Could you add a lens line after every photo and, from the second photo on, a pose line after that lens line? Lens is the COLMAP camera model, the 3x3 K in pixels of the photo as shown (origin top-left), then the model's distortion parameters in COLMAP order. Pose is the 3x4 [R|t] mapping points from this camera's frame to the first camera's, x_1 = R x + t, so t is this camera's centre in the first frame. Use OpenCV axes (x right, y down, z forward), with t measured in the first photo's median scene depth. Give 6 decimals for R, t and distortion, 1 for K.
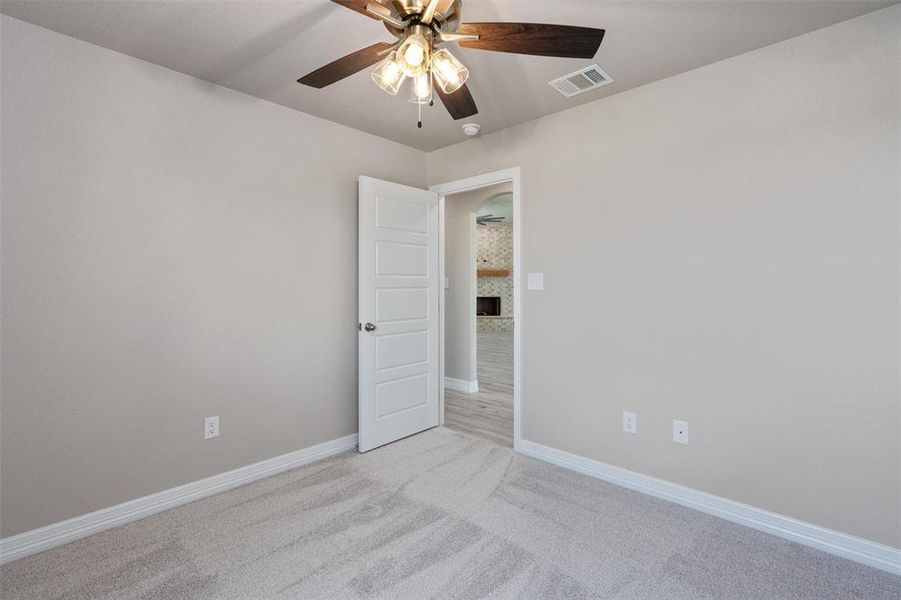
lens RADIAL K [[410.8, 0, 450.5], [0, 410.8, 290.5], [0, 0, 1]] dist [-0.006716, 0.003595]
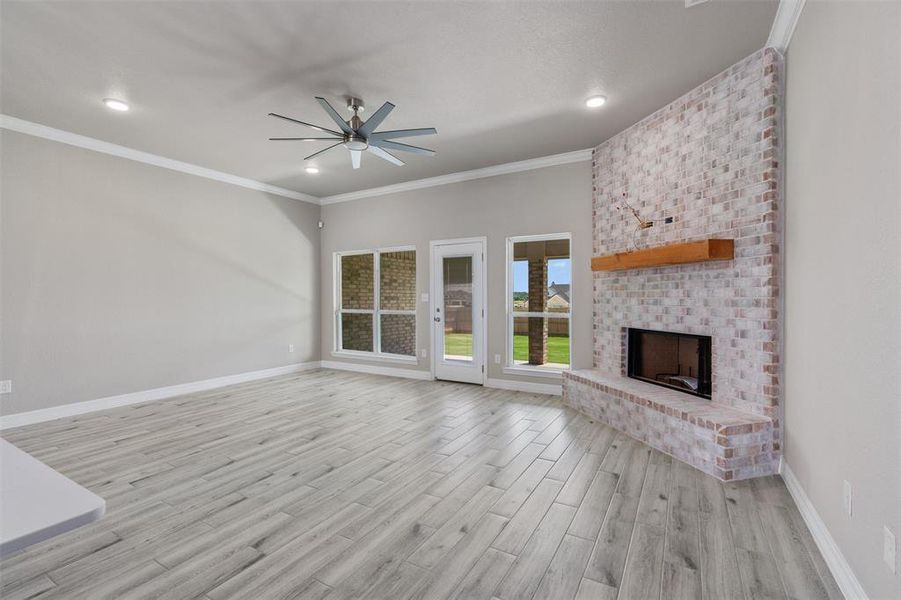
lens RADIAL K [[410.8, 0, 446.1], [0, 410.8, 299.0], [0, 0, 1]] dist [-0.006716, 0.003595]
pose [[0.202672, 0.006653, -0.979224, 0.362769], [-0.003992, 0.999974, 0.005968, -0.011217], [0.979239, 0.002700, 0.202693, 0.763247]]
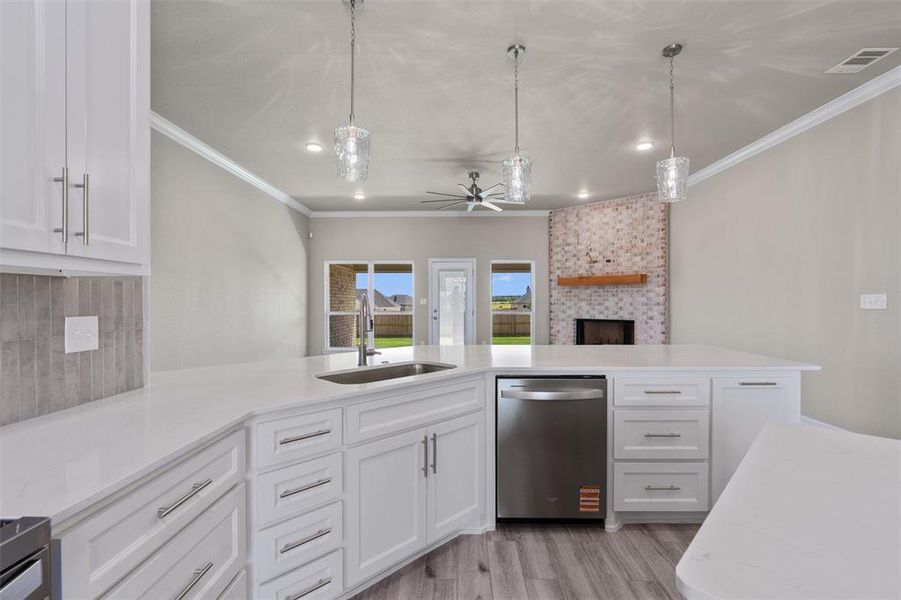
lens RADIAL K [[410.8, 0, 454.2], [0, 410.8, 301.2], [0, 0, 1]] dist [-0.006716, 0.003595]
pose [[0.671634, 0.002544, -0.740879, 0.383760], [-0.005468, 0.999984, -0.001523, -0.009420], [0.740863, 0.005074, 0.671637, 0.415876]]
